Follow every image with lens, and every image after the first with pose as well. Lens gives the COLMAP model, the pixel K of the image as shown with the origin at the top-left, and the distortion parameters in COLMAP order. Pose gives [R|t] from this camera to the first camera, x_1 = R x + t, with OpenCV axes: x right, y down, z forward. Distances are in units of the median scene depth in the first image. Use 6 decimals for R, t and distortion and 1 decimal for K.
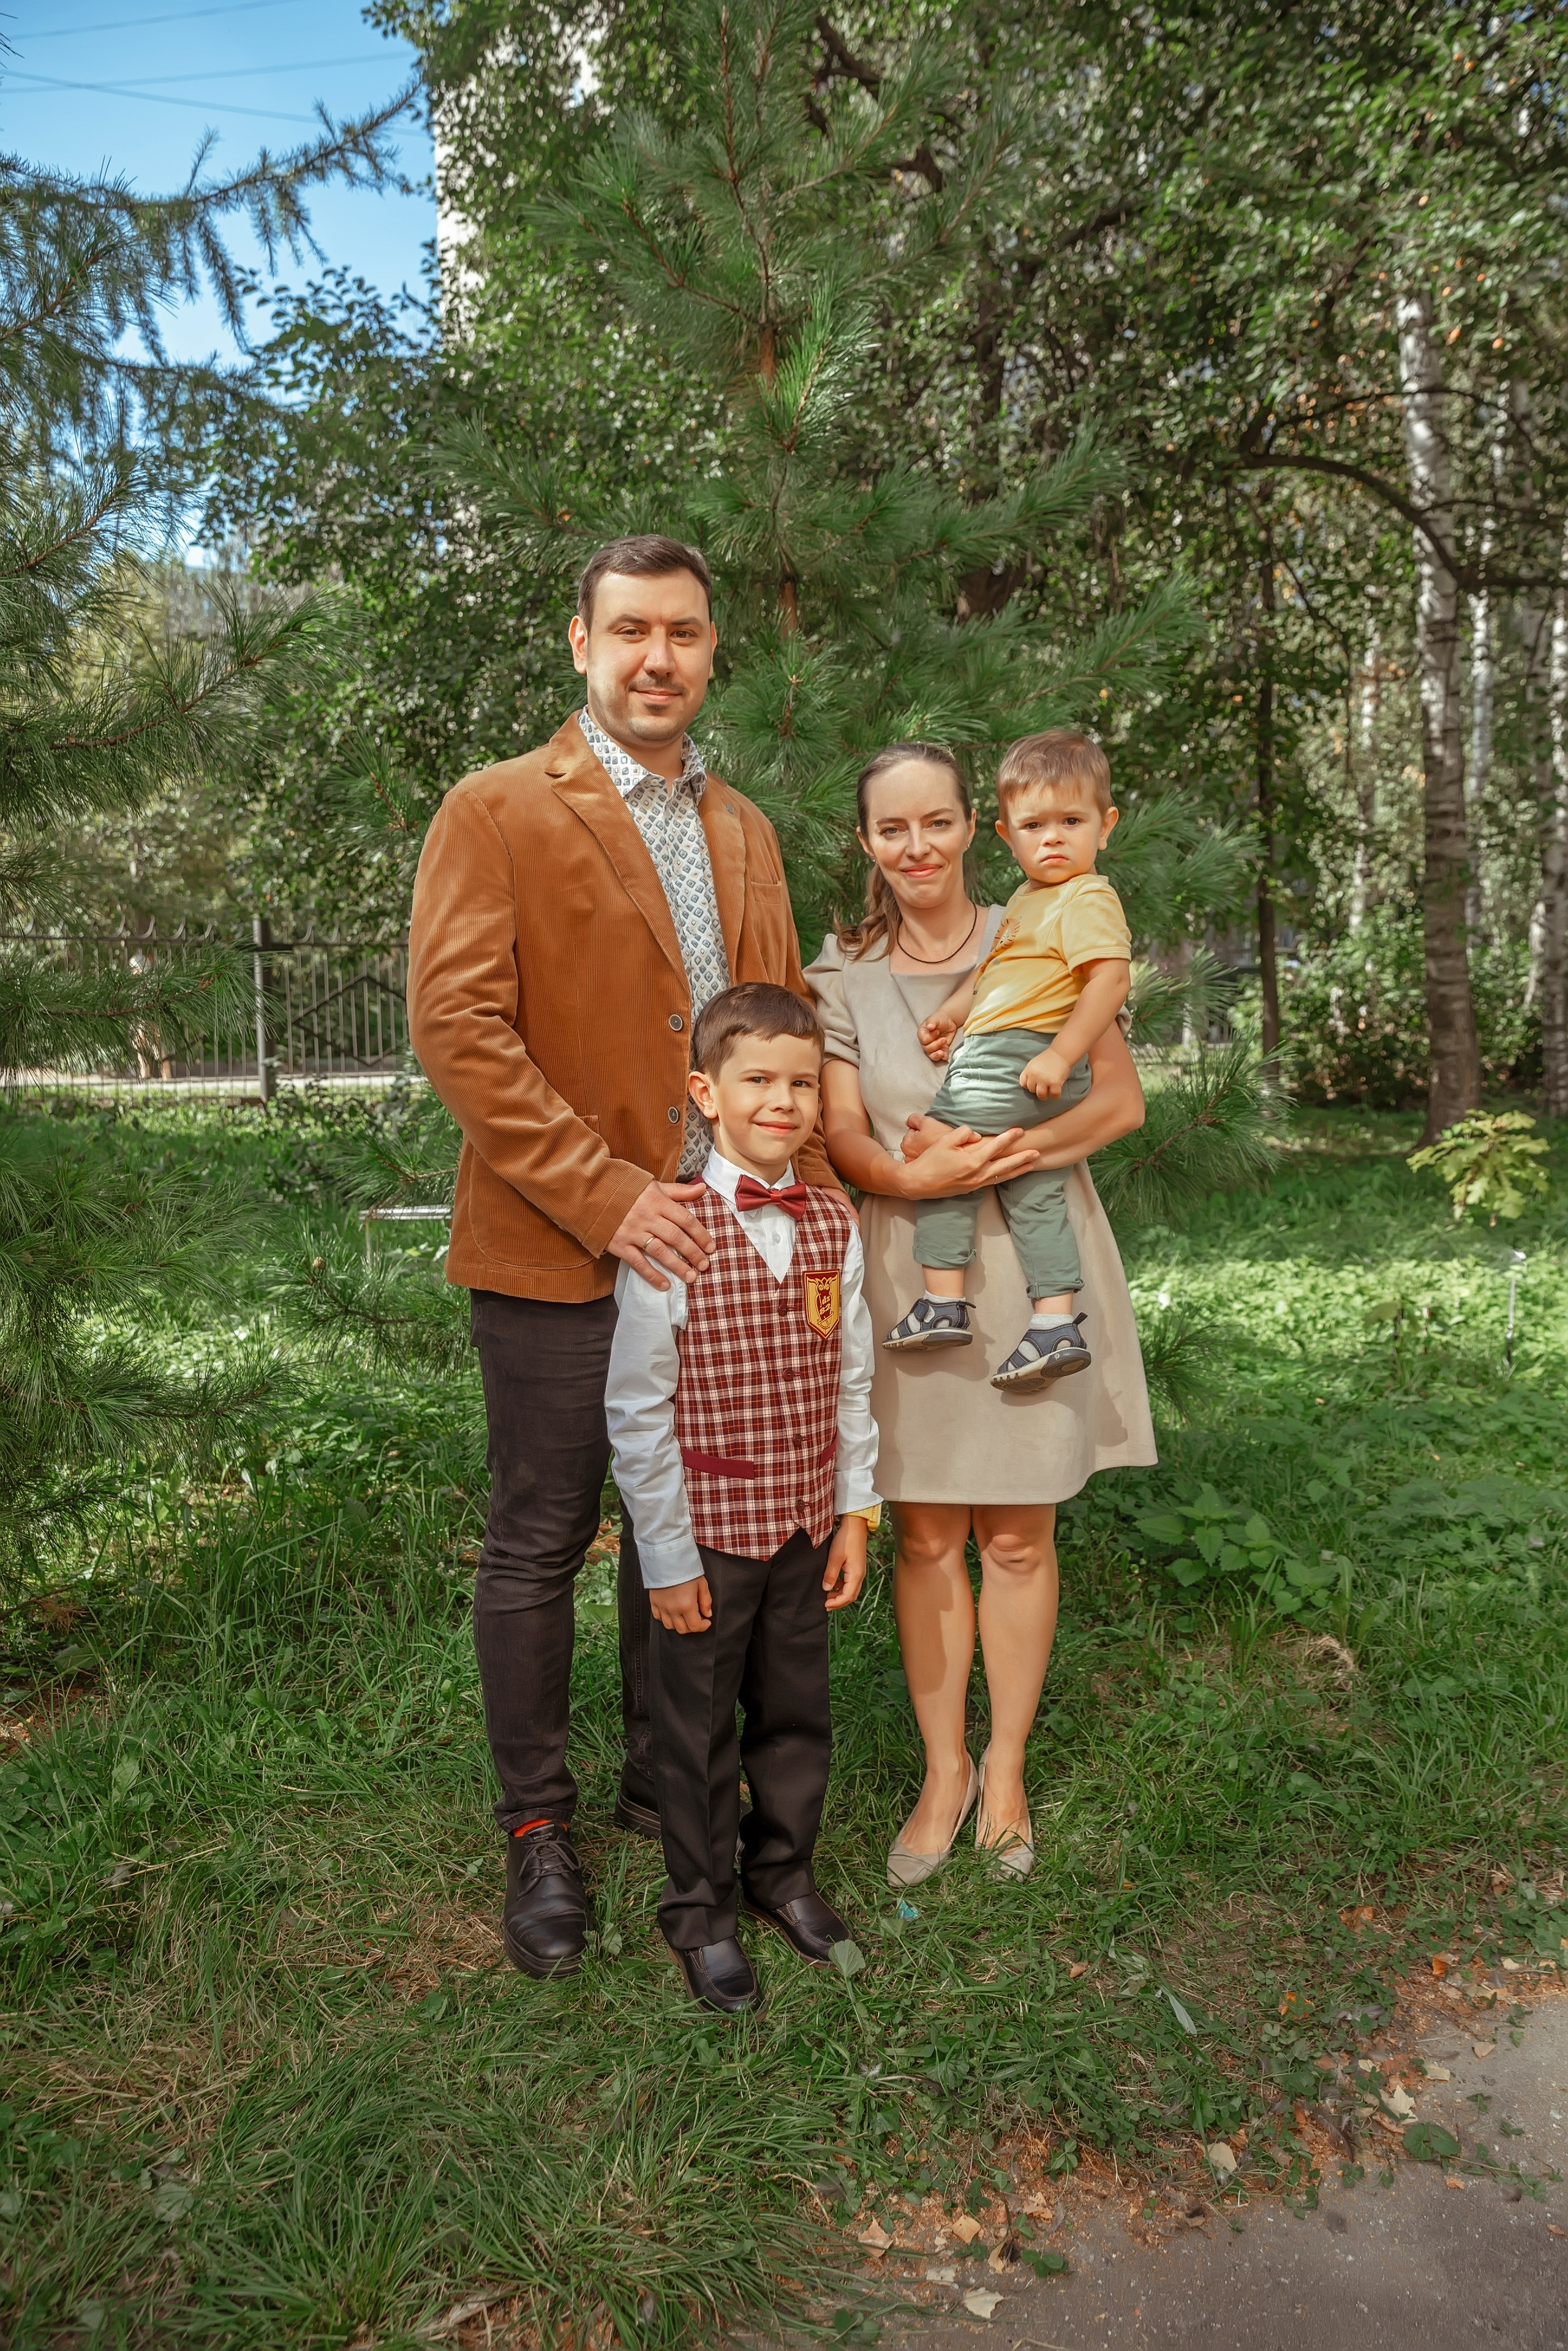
lens RADIAL K [[1592.9, 0, 787.2], [0, 1592.9, 1182.7], [0, 0, 1]] dist [-0.078957, 0.064545]
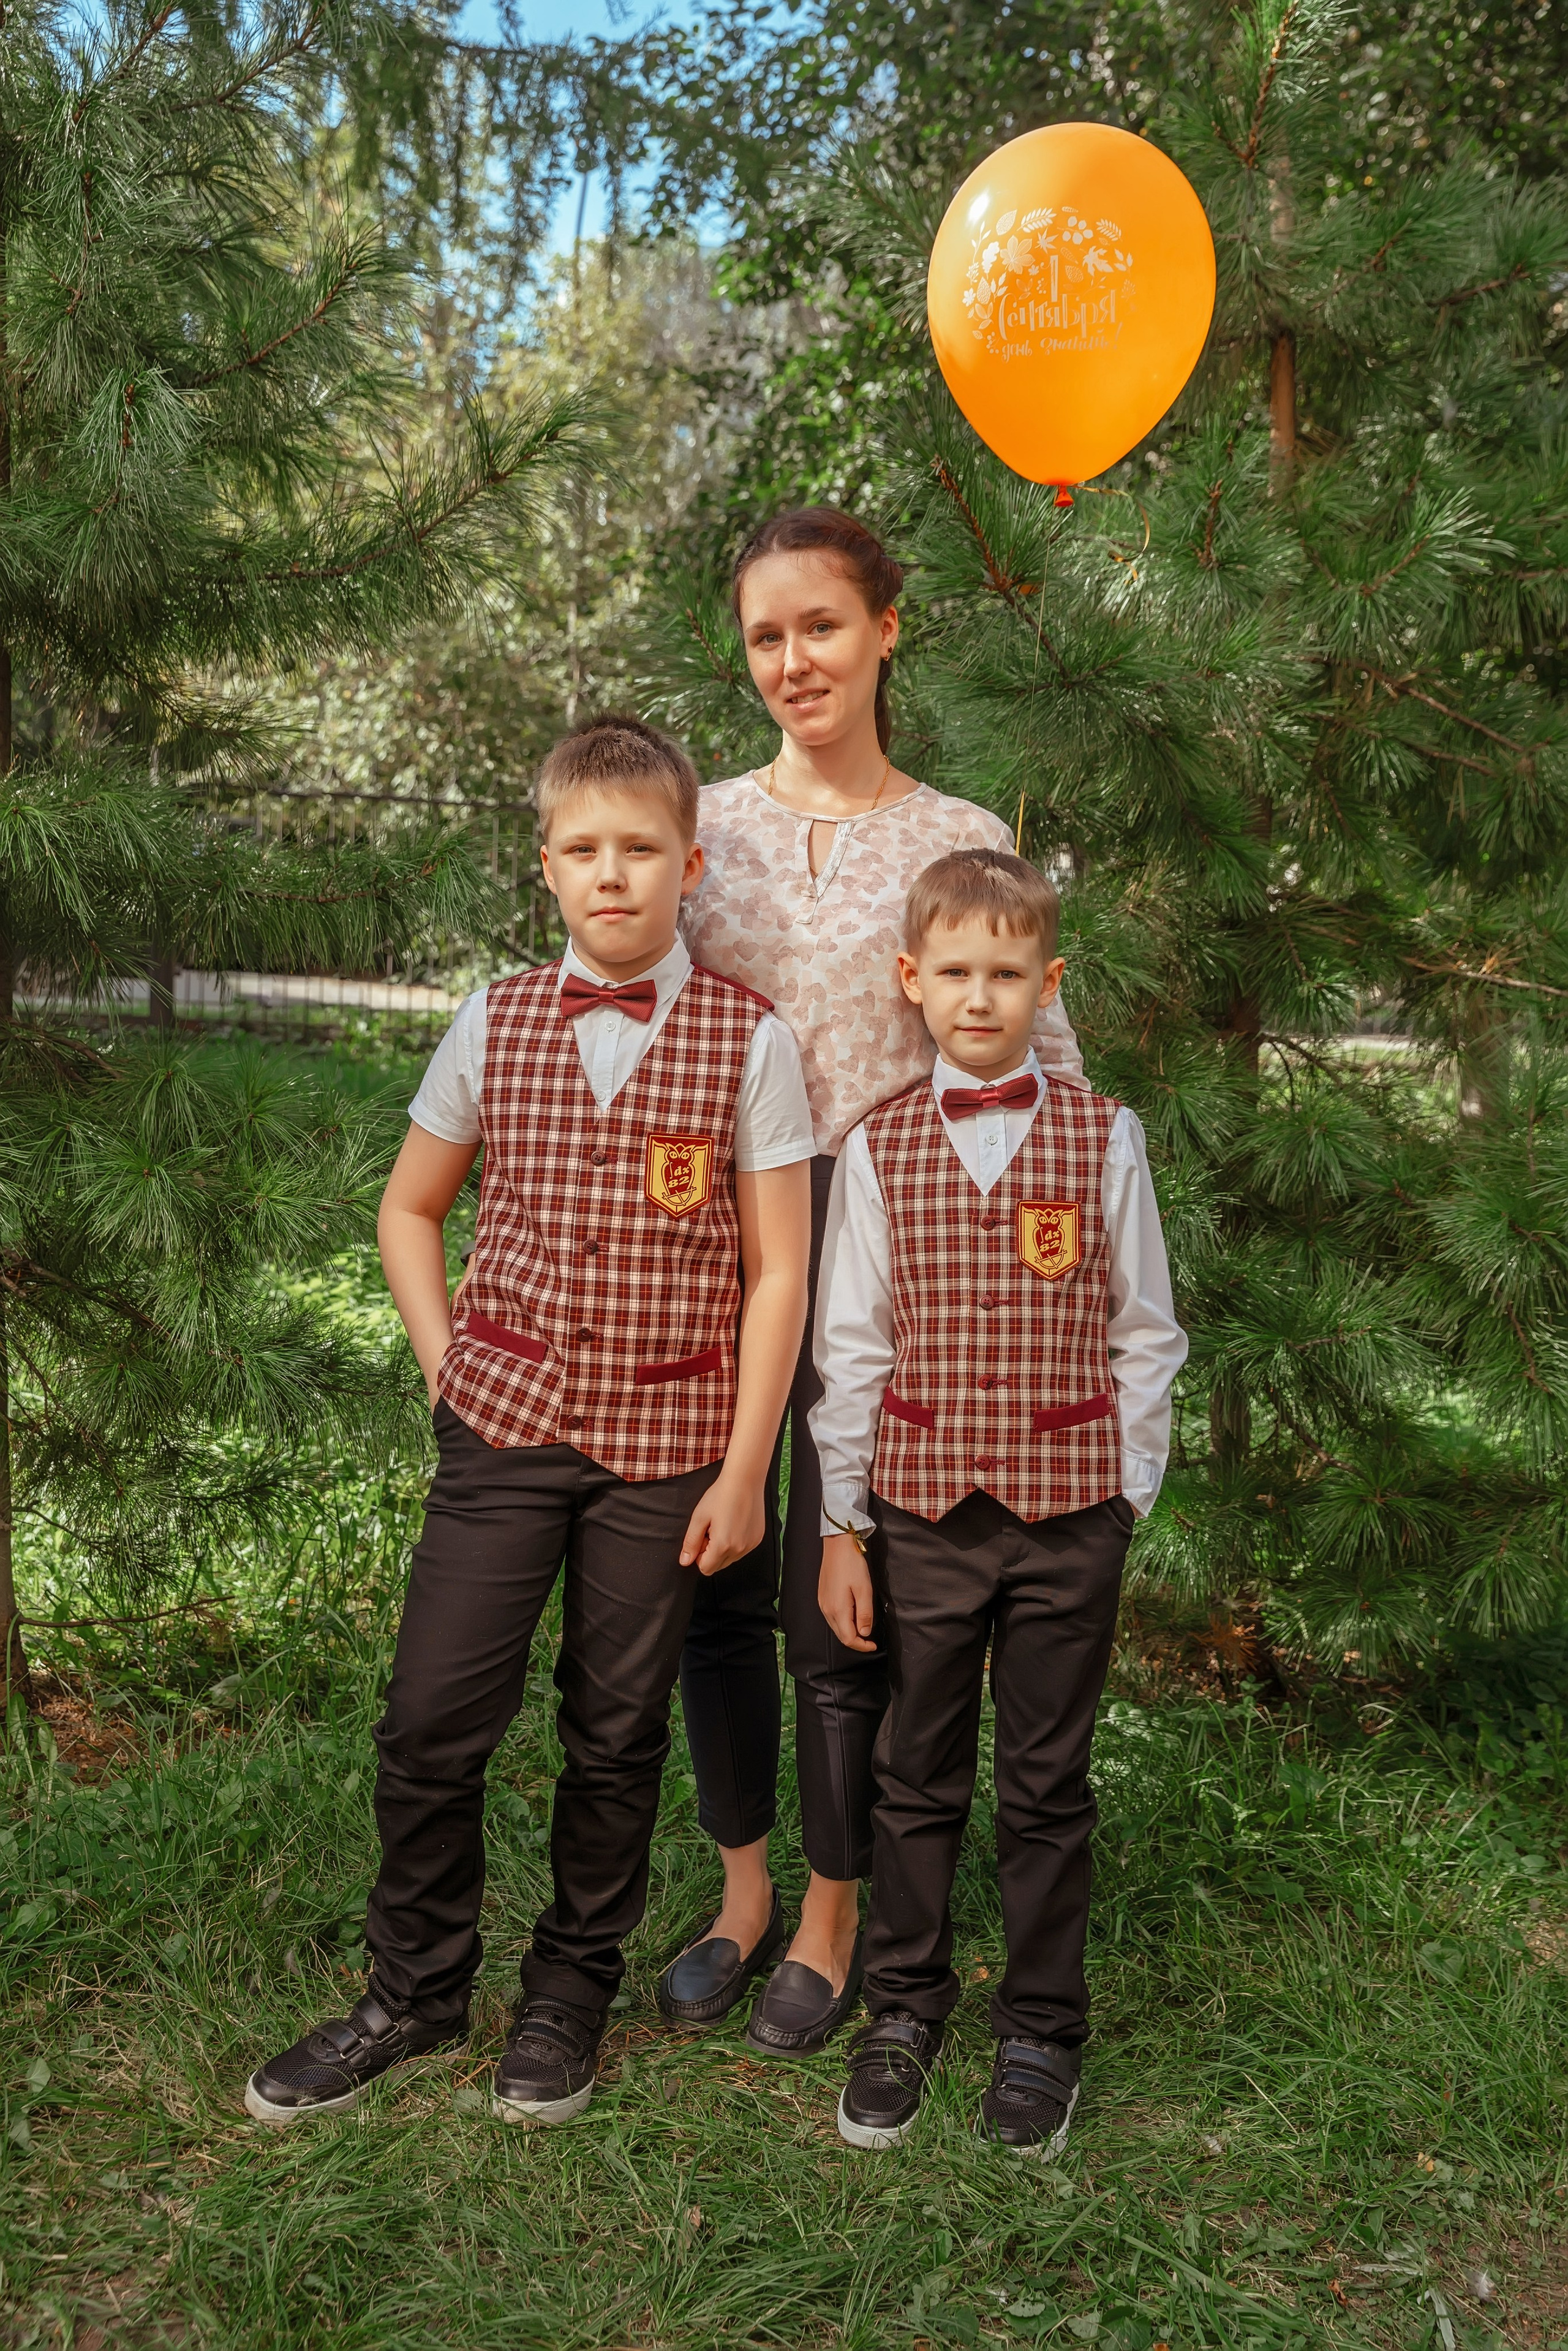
lens RADIAL K [[2529.7, 0, 772.5], [0, 2529.7, 1190.8], [0, 0, 1]] dist [0.084370, 0.011490]
pose [[0.946943, 0.080603, -0.311131, 0.081533], [-0.084406, 0.996431, 0.001245, 0.008667], [0.310121, 0.025082, 0.950366, -0.071843]]
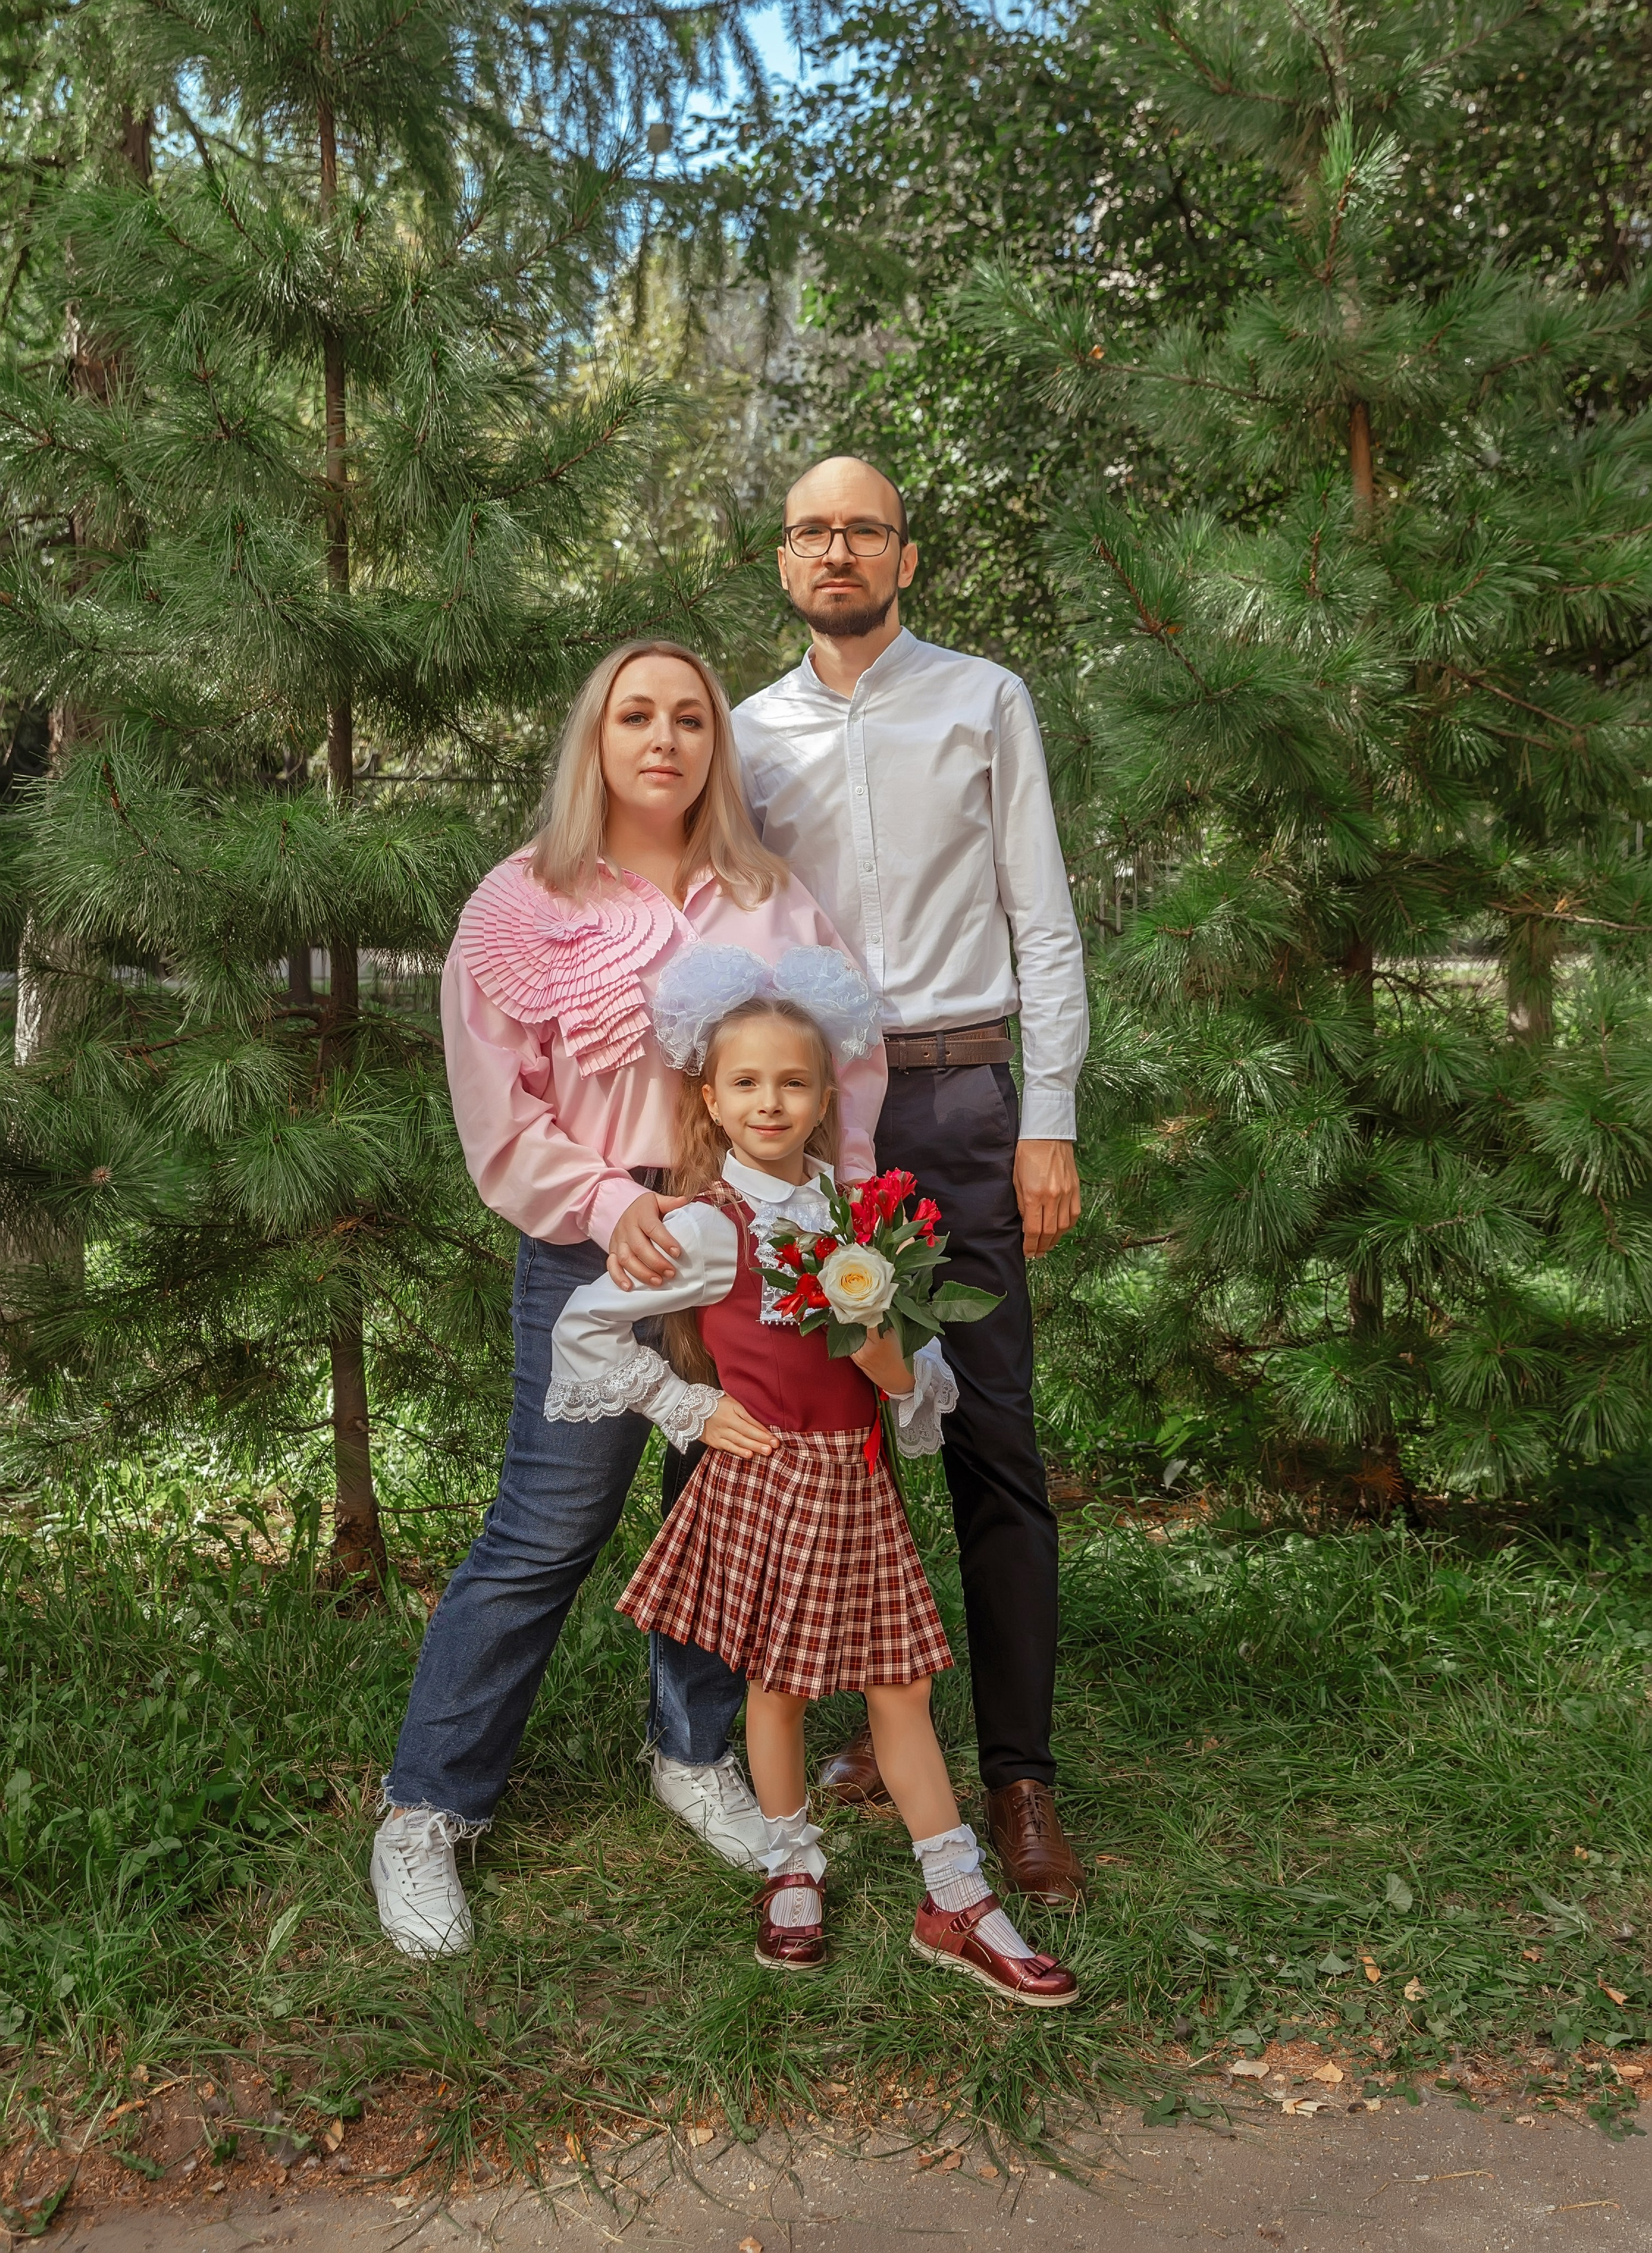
lens RADIAL K [[2480.6, 0, 853.3], [0, 2480.6, 1023.3], [0, 0, 1]] dist [0.000574, 0.036397]
pose [[0.952221, 0.020148, -0.304746, 0.075301], [-0.034844, 0.998473, -0.042862, 0.012565], [0.303417, 0.051433, 0.951469, -0.171193]]
